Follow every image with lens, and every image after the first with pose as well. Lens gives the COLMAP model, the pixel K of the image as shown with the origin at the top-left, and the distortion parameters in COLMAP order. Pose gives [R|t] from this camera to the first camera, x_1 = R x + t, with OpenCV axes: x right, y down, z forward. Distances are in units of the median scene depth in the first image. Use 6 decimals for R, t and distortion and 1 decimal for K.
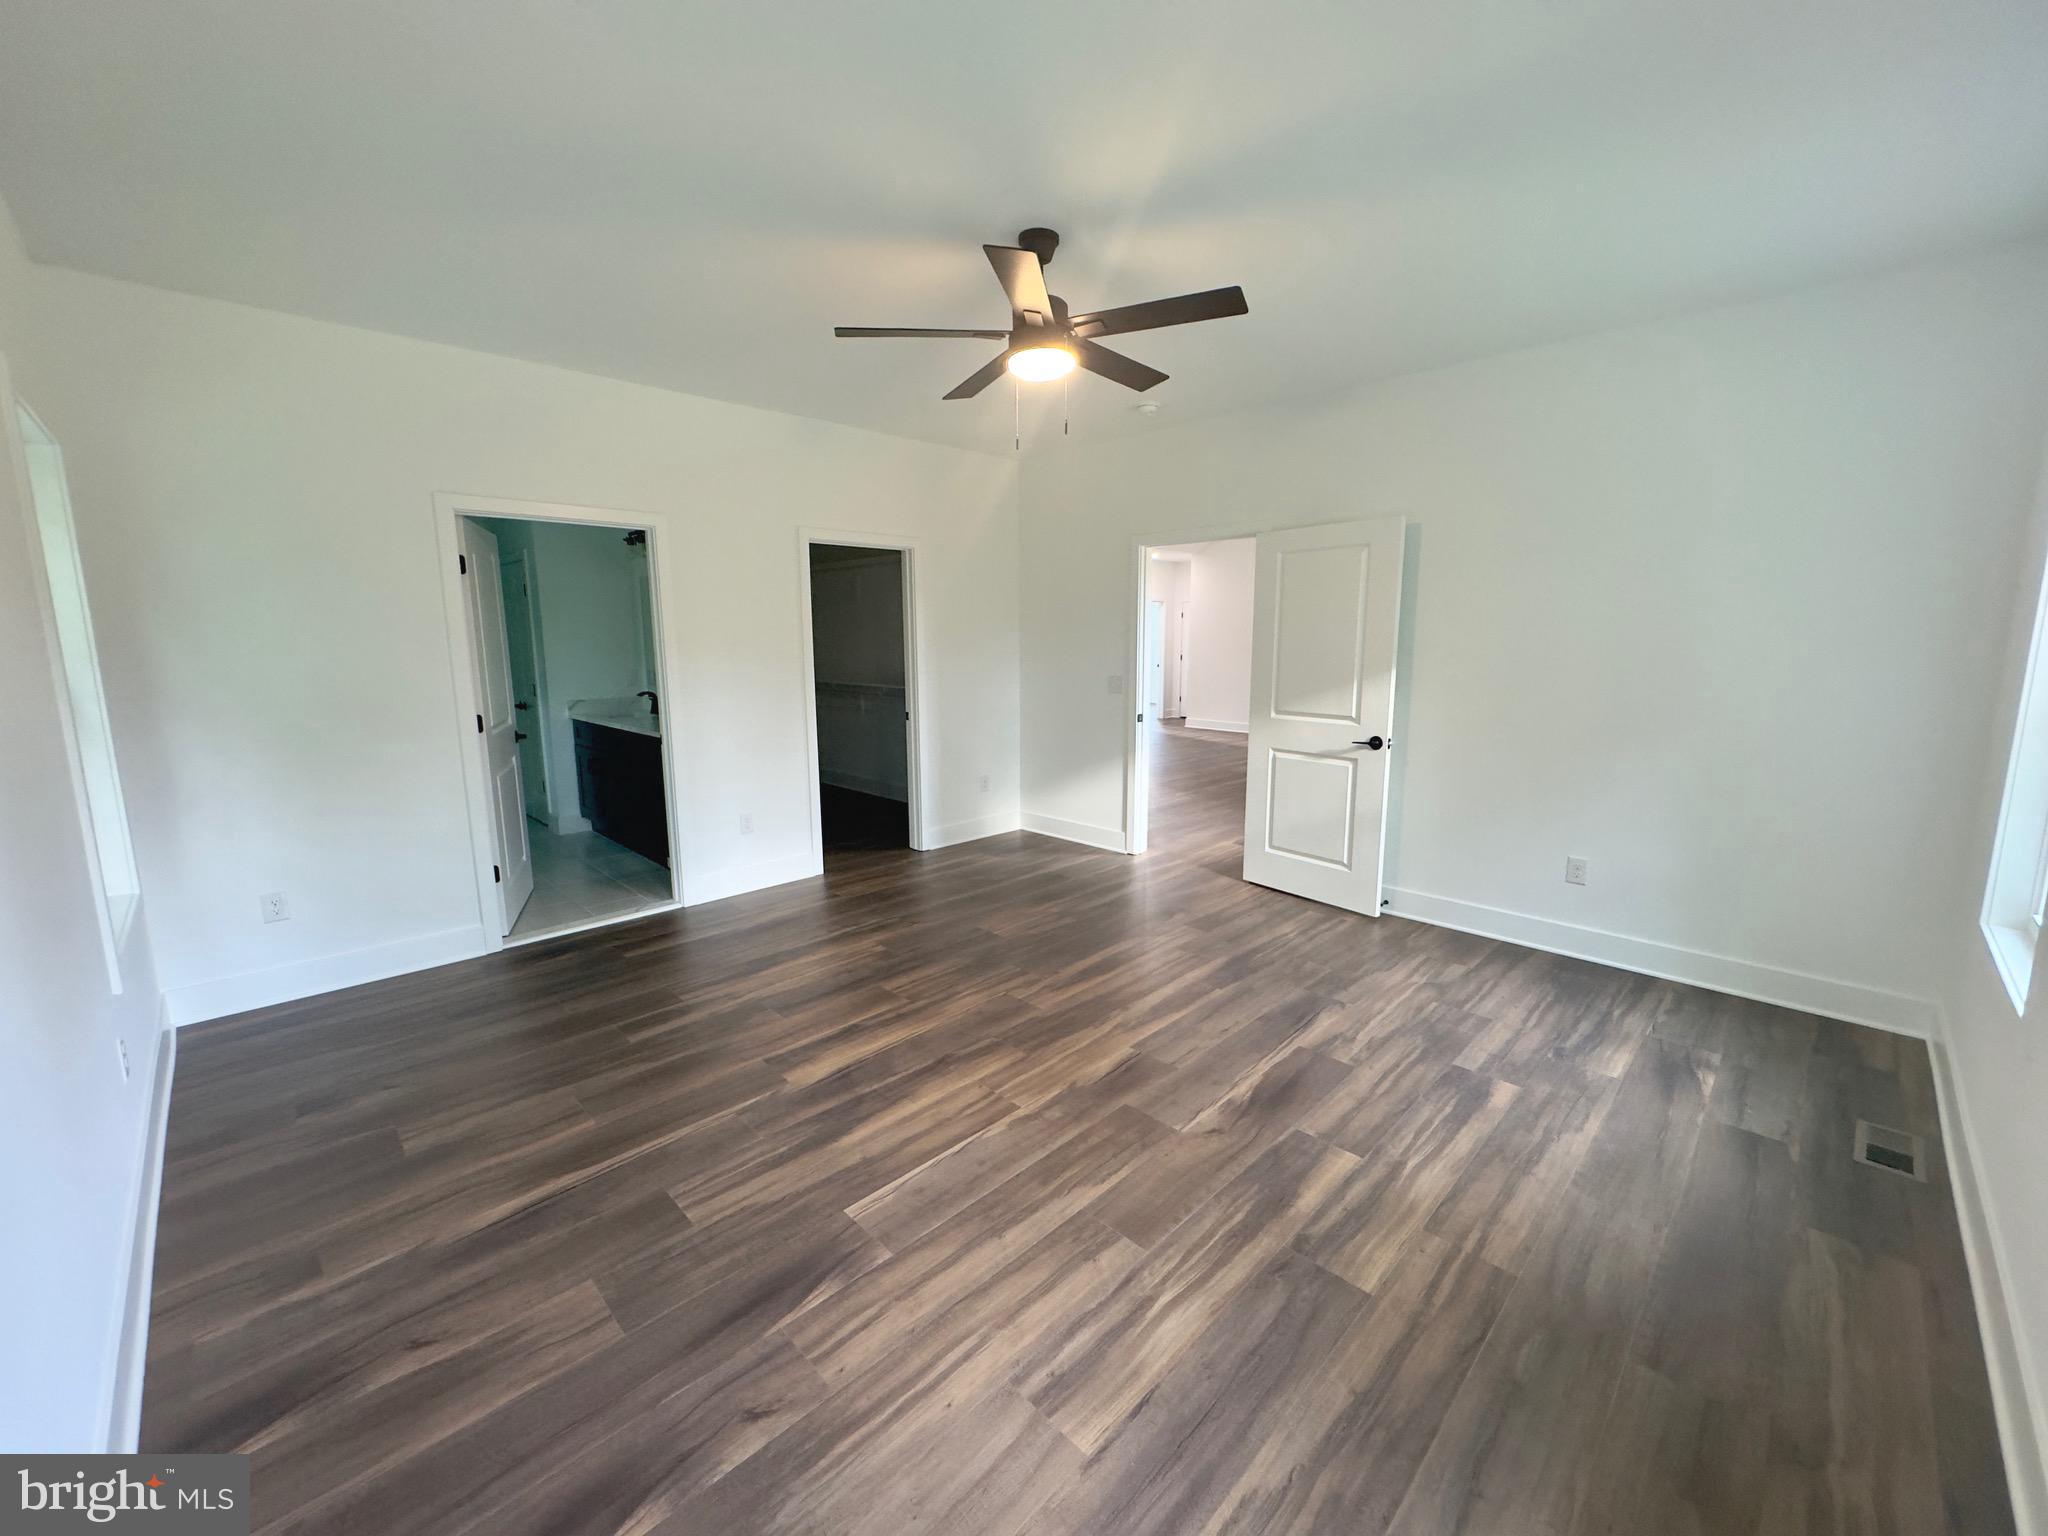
lens RADIAL K [[843.0, 0, 1024.7], [0, 843.0, 769.6], [0, 0, 1]] dist [-0.000444, 0.001069]
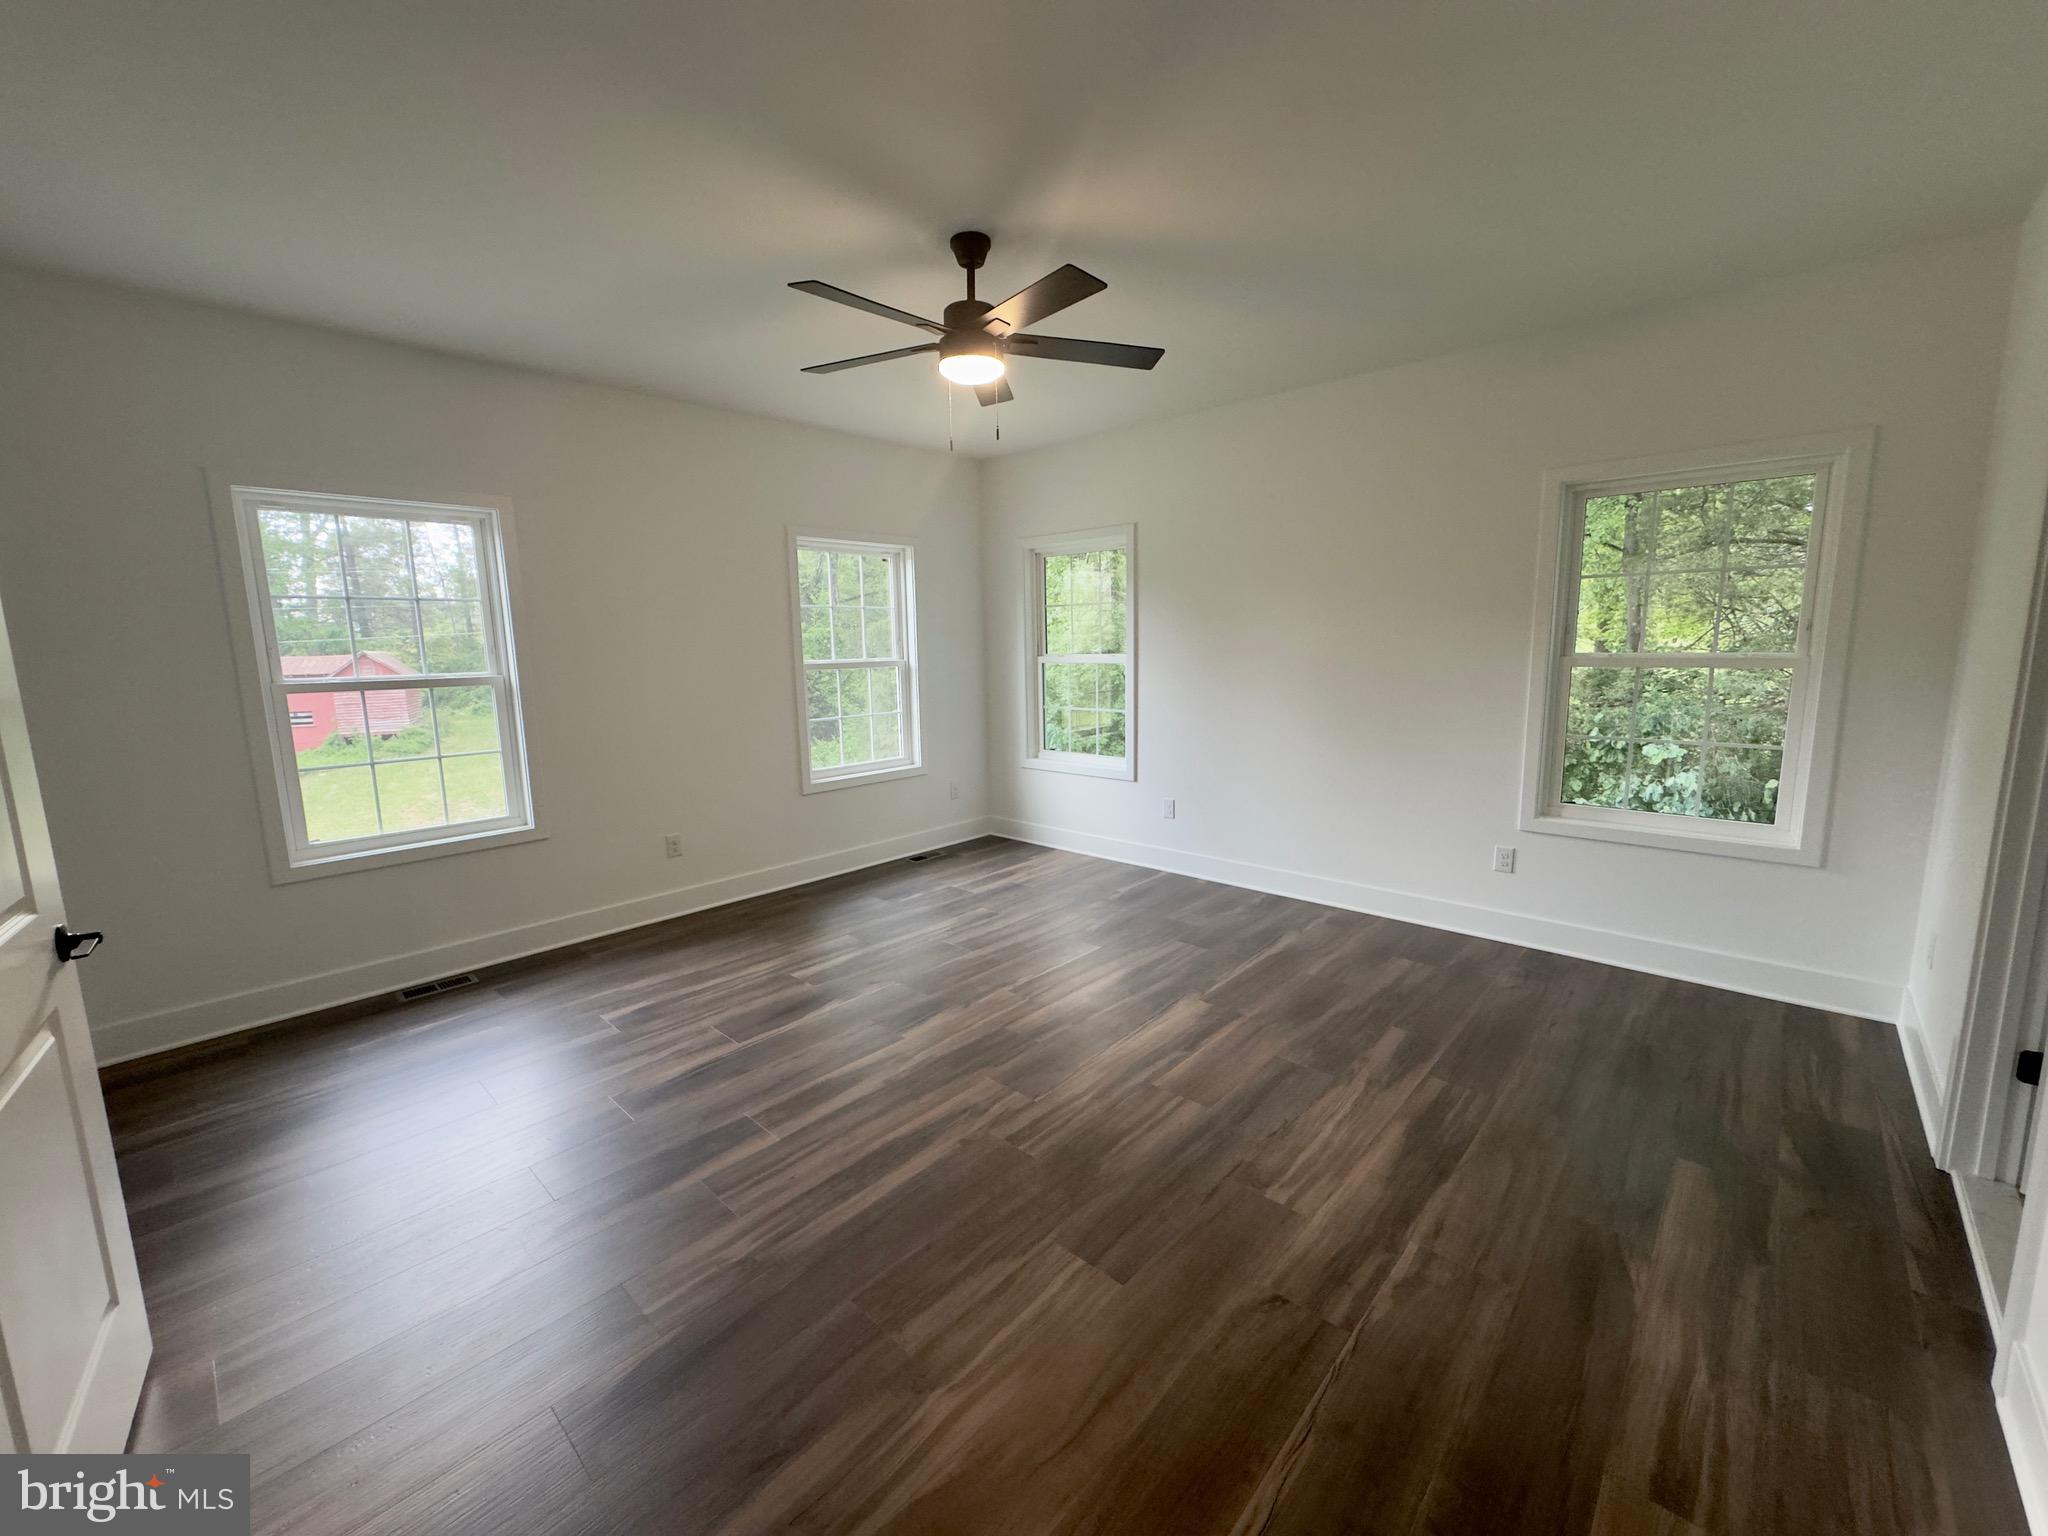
lens RADIAL K [[843.0, 0, 1023.1], [0, 843.0, 771.2], [0, 0, 1]] dist [-0.000444, 0.001069]
pose [[-0.998996, 0.028567, -0.034514, 0.006770], [0.016574, 0.951343, 0.307687, -0.303862], [0.041624, 0.306806, -0.950862, 1.937388]]
